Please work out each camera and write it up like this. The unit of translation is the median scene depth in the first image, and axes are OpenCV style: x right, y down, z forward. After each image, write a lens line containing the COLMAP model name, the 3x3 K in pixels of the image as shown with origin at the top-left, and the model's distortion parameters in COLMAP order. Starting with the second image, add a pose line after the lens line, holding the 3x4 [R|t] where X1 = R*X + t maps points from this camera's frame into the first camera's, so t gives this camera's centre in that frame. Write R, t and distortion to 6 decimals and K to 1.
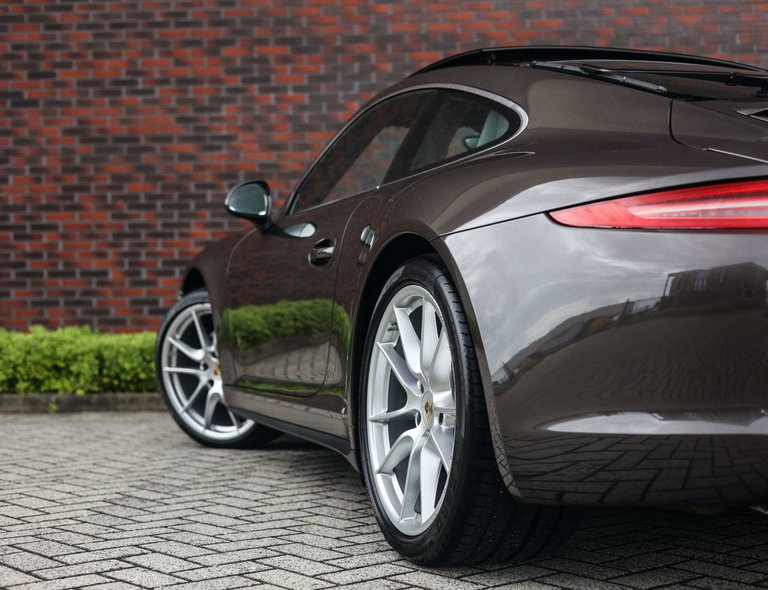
lens RADIAL K [[1440.3, 0, 355.2], [0, 1440.3, 313.7], [0, 0, 1]] dist [0.026479, 0.000000]
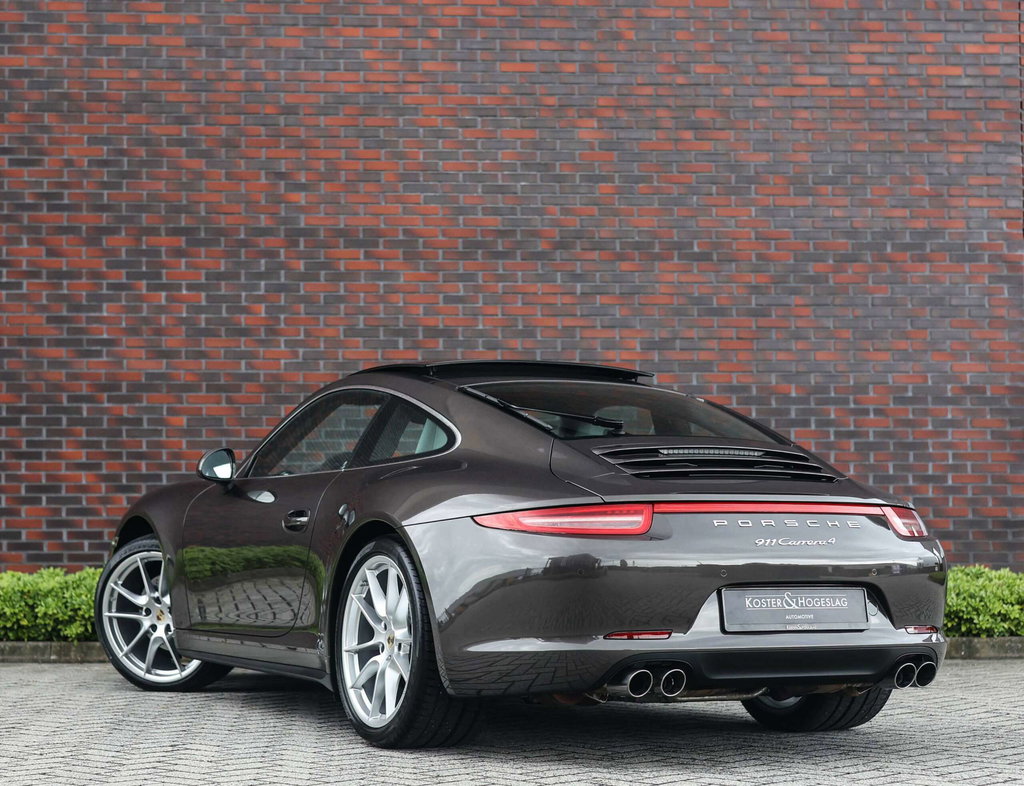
lens RADIAL K [[1920.4, 0, 459.7], [0, 1920.4, 443.5], [0, 0, 1]] dist [0.026479, 0.000000]
pose [[0.992687, 0.016723, 0.119552, -0.049221], [-0.010410, 0.998528, -0.053238, -0.012855], [-0.120266, 0.051605, 0.991400, -0.399739]]
